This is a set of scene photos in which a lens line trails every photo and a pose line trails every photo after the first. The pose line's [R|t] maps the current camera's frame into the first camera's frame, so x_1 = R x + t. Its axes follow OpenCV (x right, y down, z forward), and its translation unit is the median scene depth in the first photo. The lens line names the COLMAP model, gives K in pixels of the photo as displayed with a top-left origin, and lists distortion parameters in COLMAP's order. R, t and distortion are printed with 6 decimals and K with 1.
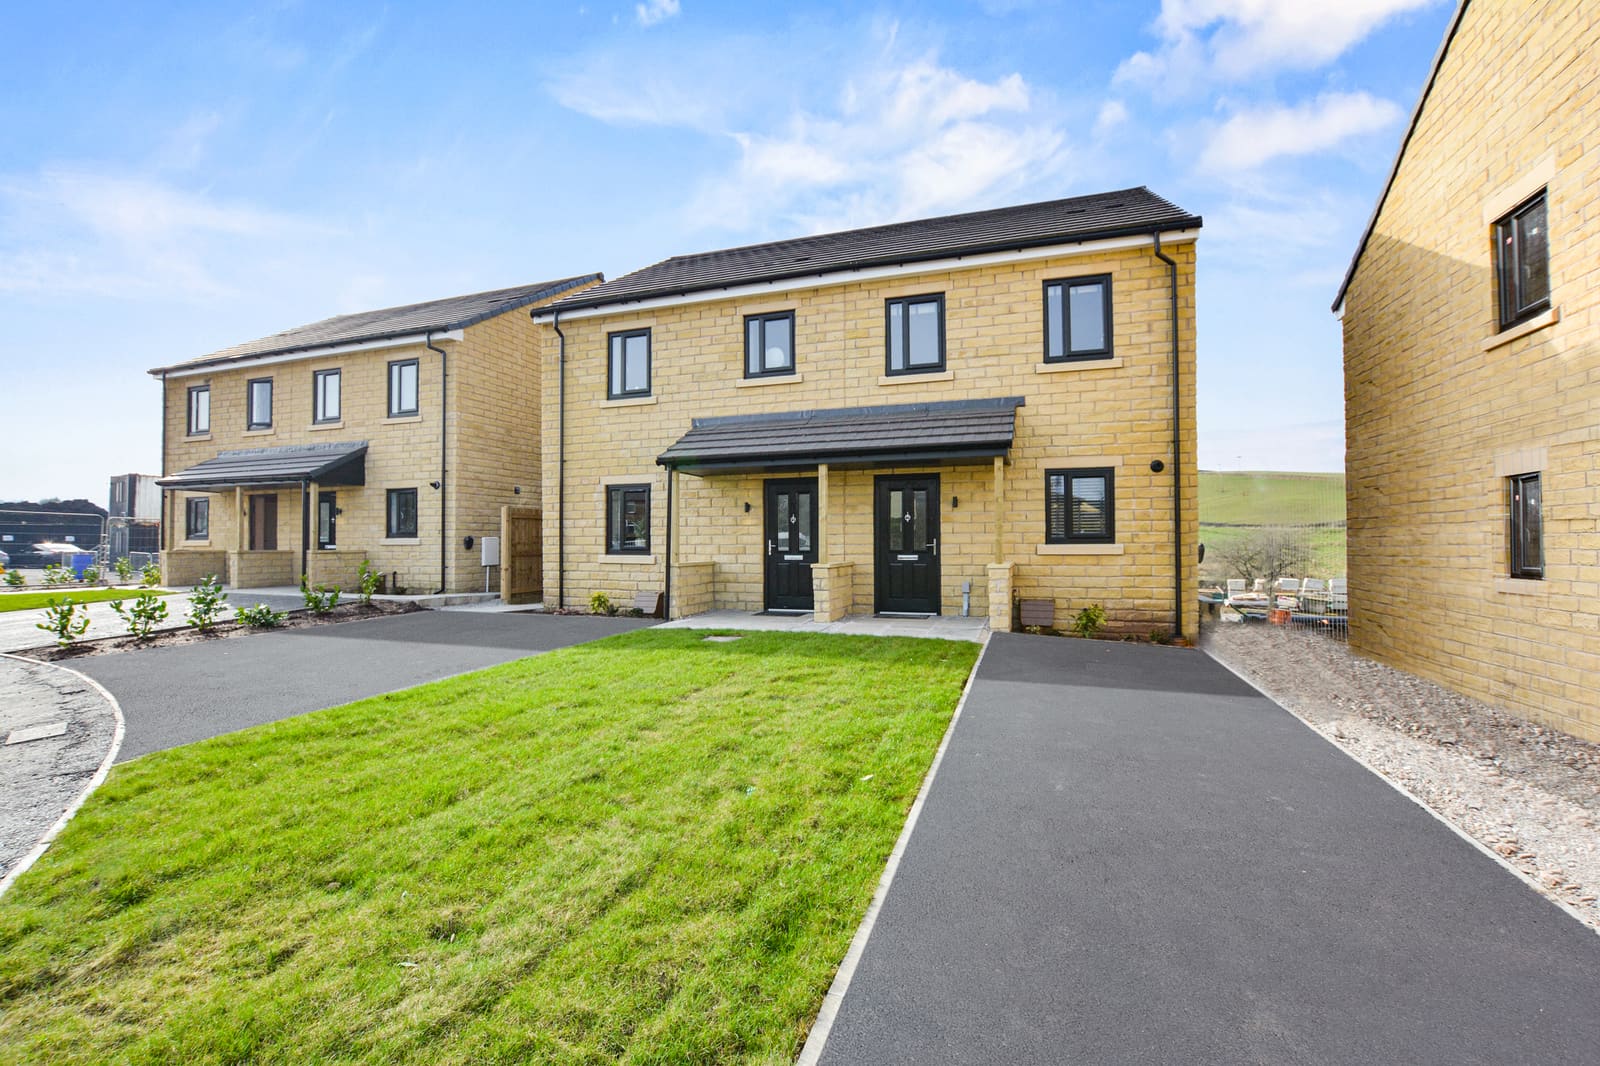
lens RADIAL K [[668.8, 0, 800.0], [0, 668.8, 533.0], [0, 0, 1]] dist [-0.045492, 0.000270]
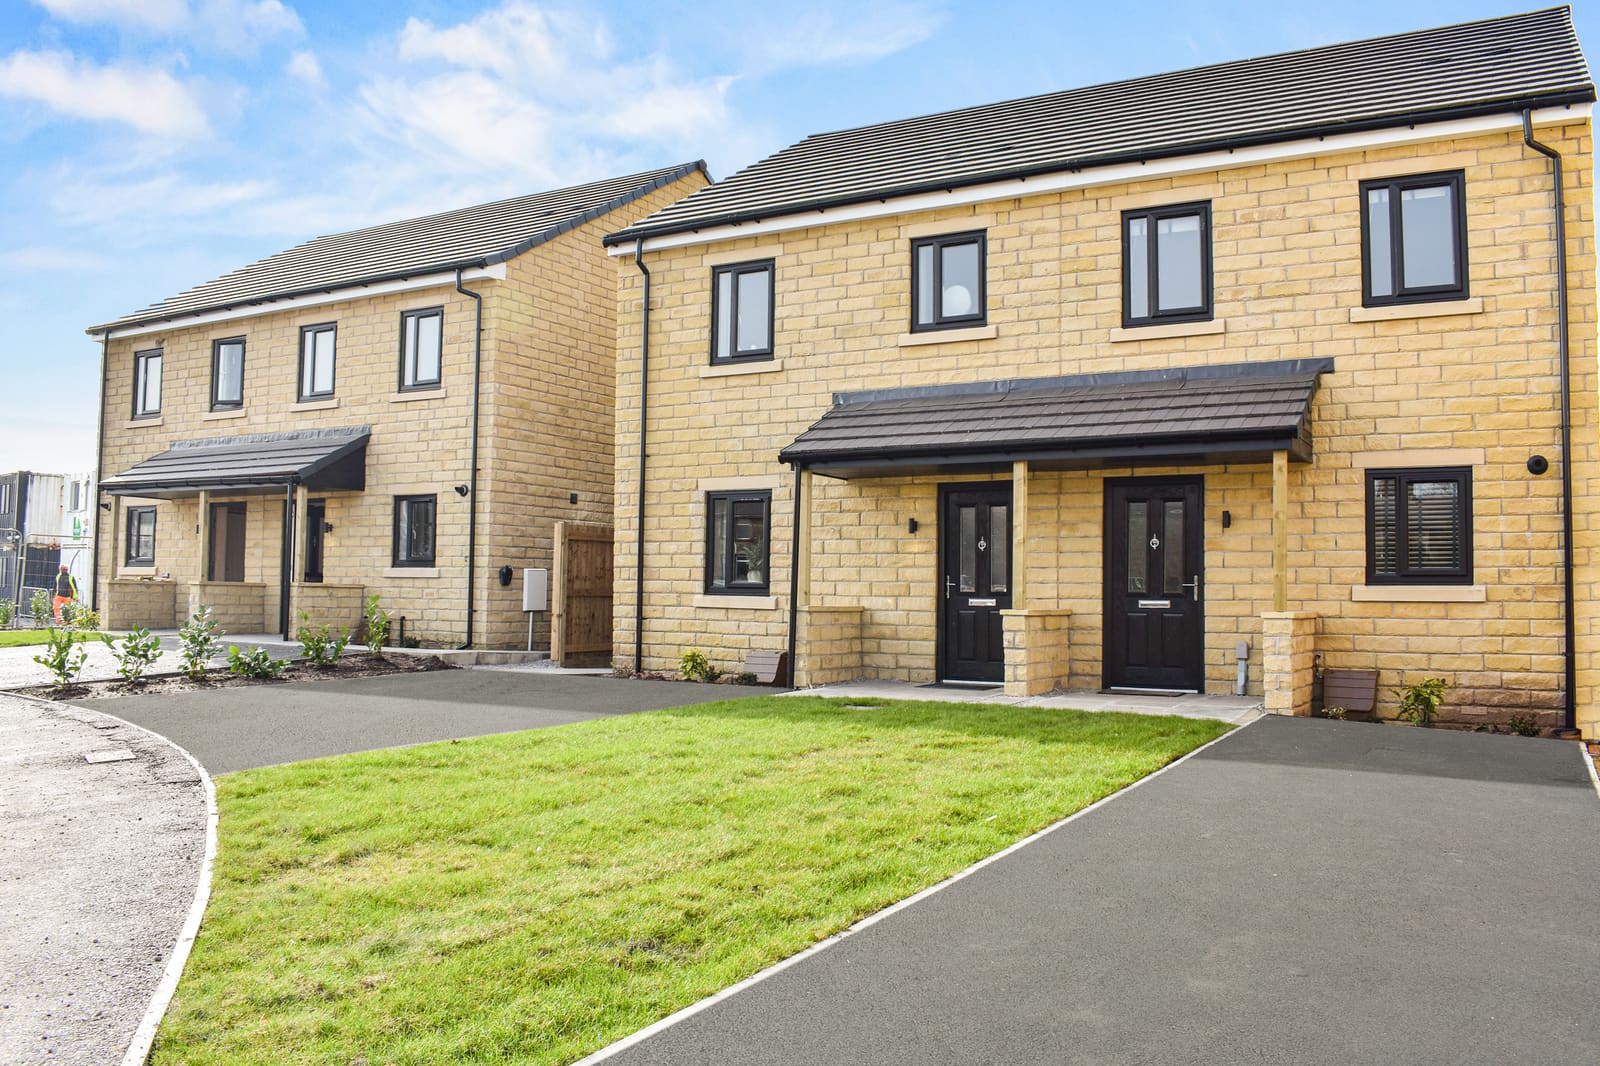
lens RADIAL K [[1211.1, 0, 832.9], [0, 1211.1, 531.1], [0, 0, 1]] dist [-0.101754, 0.000148]
pose [[0.984794, 0.007706, -0.173557, 0.051890], [-0.014244, 0.999234, -0.036460, 0.012023], [0.173143, 0.038378, 0.984149, -0.197554]]
